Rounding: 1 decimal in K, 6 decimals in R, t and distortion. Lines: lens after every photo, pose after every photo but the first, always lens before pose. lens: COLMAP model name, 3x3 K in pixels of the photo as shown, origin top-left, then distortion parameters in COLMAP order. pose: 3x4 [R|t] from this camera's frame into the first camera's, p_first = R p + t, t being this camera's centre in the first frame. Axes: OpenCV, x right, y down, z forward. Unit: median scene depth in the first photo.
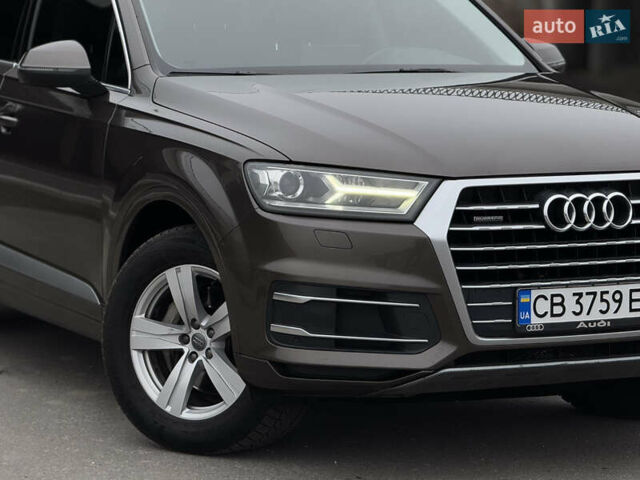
lens RADIAL K [[2276.9, 0, 320.0], [0, 2276.9, 240.0], [0, 0, 1]] dist [0.134782, -0.148594]
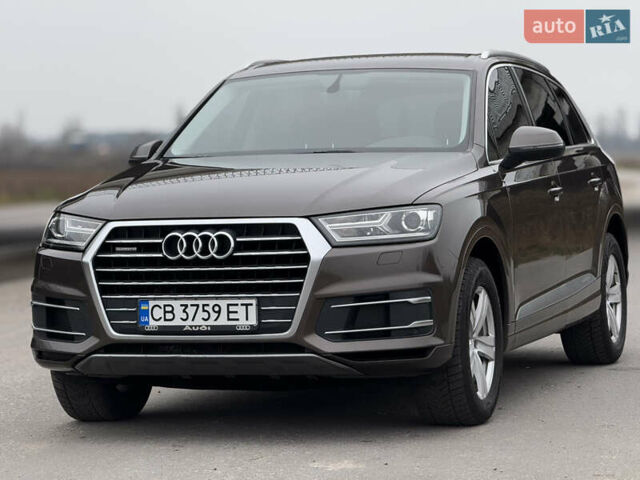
lens RADIAL K [[2276.9, 0, 320.0], [0, 2276.9, 240.0], [0, 0, 1]] dist [0.134782, -0.148594]
pose [[0.717335, -0.004139, -0.696716, 1.127693], [-0.042684, 0.997843, -0.049876, 0.049477], [0.695420, 0.065516, 0.715611, 0.075482]]
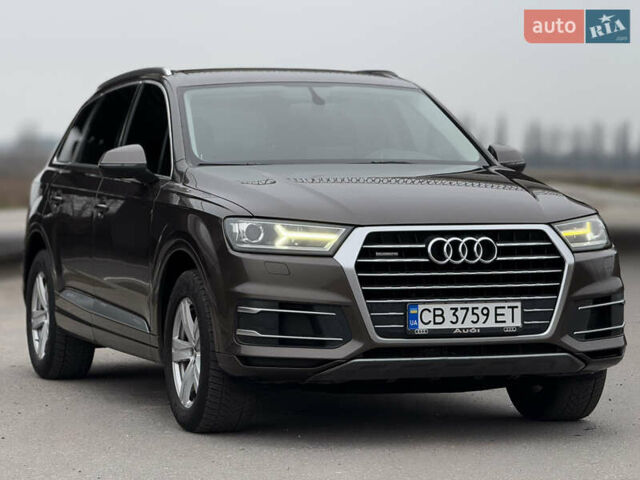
lens RADIAL K [[2276.9, 0, 320.0], [0, 2276.9, 240.0], [0, 0, 1]] dist [0.134782, -0.148594]
pose [[0.991049, -0.006180, -0.133356, 0.219048], [-0.004380, 0.996885, -0.078749, 0.092581], [0.133427, 0.078629, 0.987935, -0.400461]]
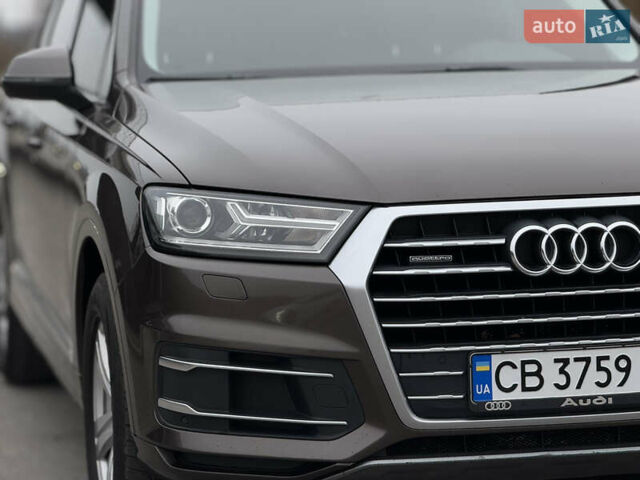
lens RADIAL K [[2276.9, 0, 320.0], [0, 2276.9, 240.0], [0, 0, 1]] dist [0.134782, -0.148594]
pose [[0.969503, -0.008209, -0.244943, 0.218516], [0.004607, 0.999873, -0.015274, -0.004232], [0.245037, 0.013680, 0.969417, 0.267942]]
